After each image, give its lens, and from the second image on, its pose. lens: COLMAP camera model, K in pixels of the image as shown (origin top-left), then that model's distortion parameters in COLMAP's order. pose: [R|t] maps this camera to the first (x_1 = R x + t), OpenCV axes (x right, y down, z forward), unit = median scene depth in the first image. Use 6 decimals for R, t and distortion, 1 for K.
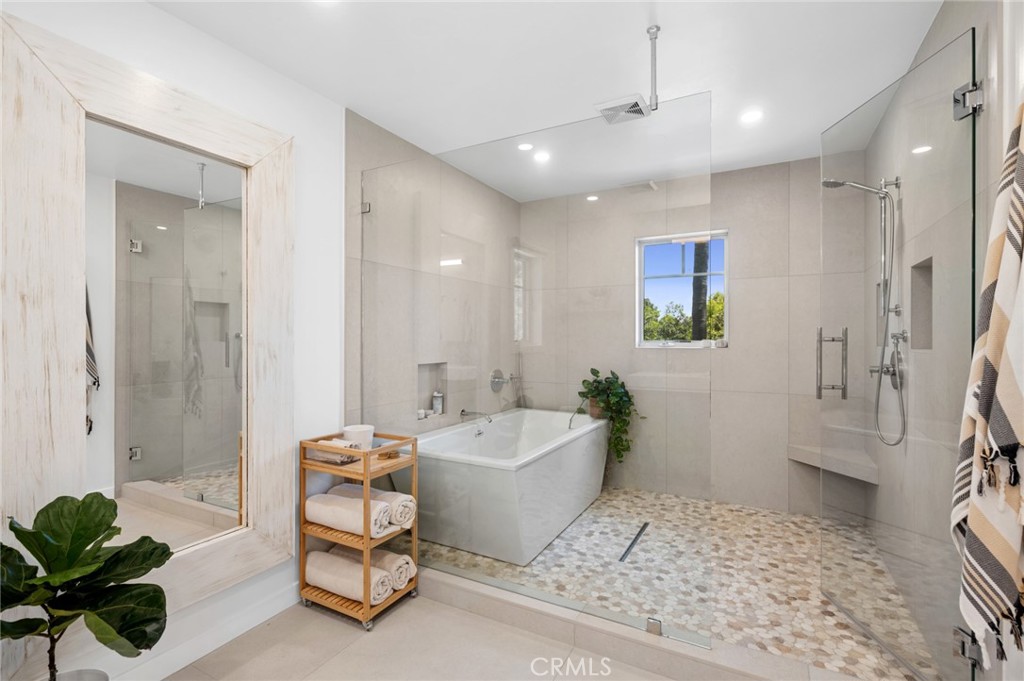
lens RADIAL K [[469.8, 0, 514.3], [0, 469.8, 339.2], [0, 0, 1]] dist [-0.000023, 0.000315]
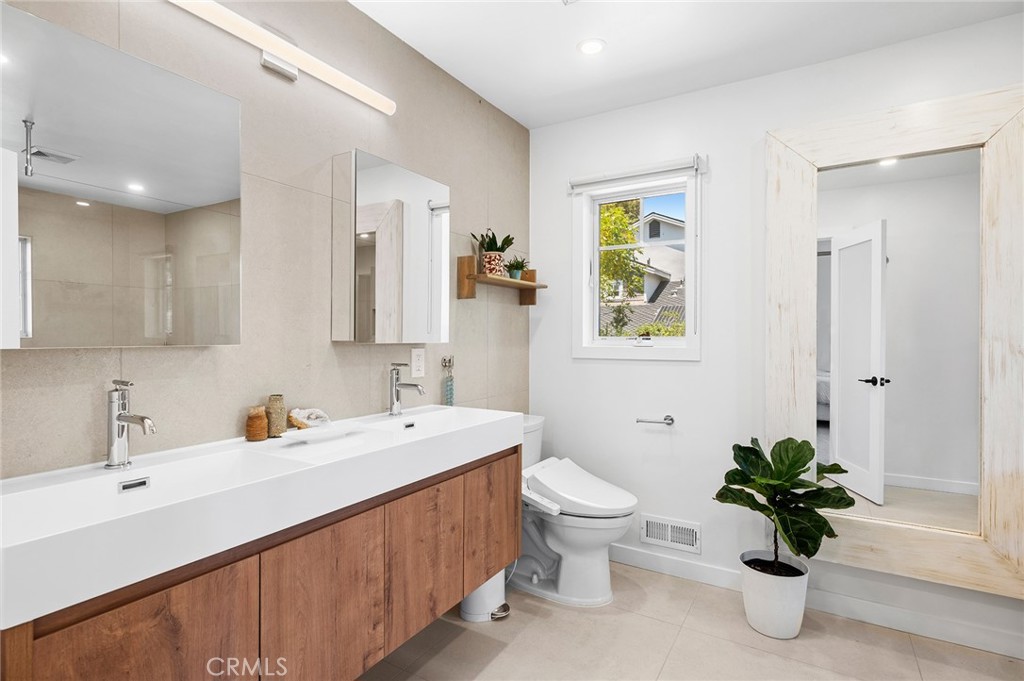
lens RADIAL K [[518.8, 0, 510.8], [0, 518.8, 339.1], [0, 0, 1]] dist [0.001182, 0.000152]
pose [[-0.042518, 0.006170, -0.999077, 0.654796], [-0.000784, 0.999980, 0.006209, 0.010393], [0.999095, 0.001047, -0.042512, 0.164638]]
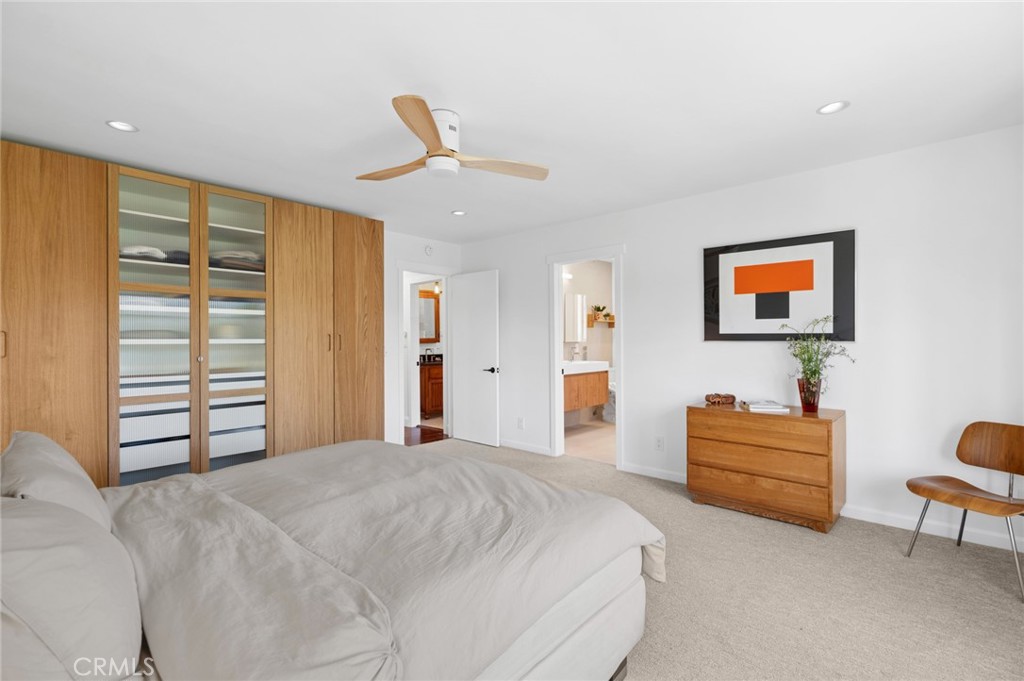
lens RADIAL K [[469.8, 0, 513.2], [0, 469.8, 339.4], [0, 0, 1]] dist [-0.000023, 0.000315]
pose [[-0.235946, 0.002924, -0.971762, 4.538407], [0.002869, 0.999993, 0.002312, -0.005311], [0.971762, -0.002242, -0.235953, 0.343896]]
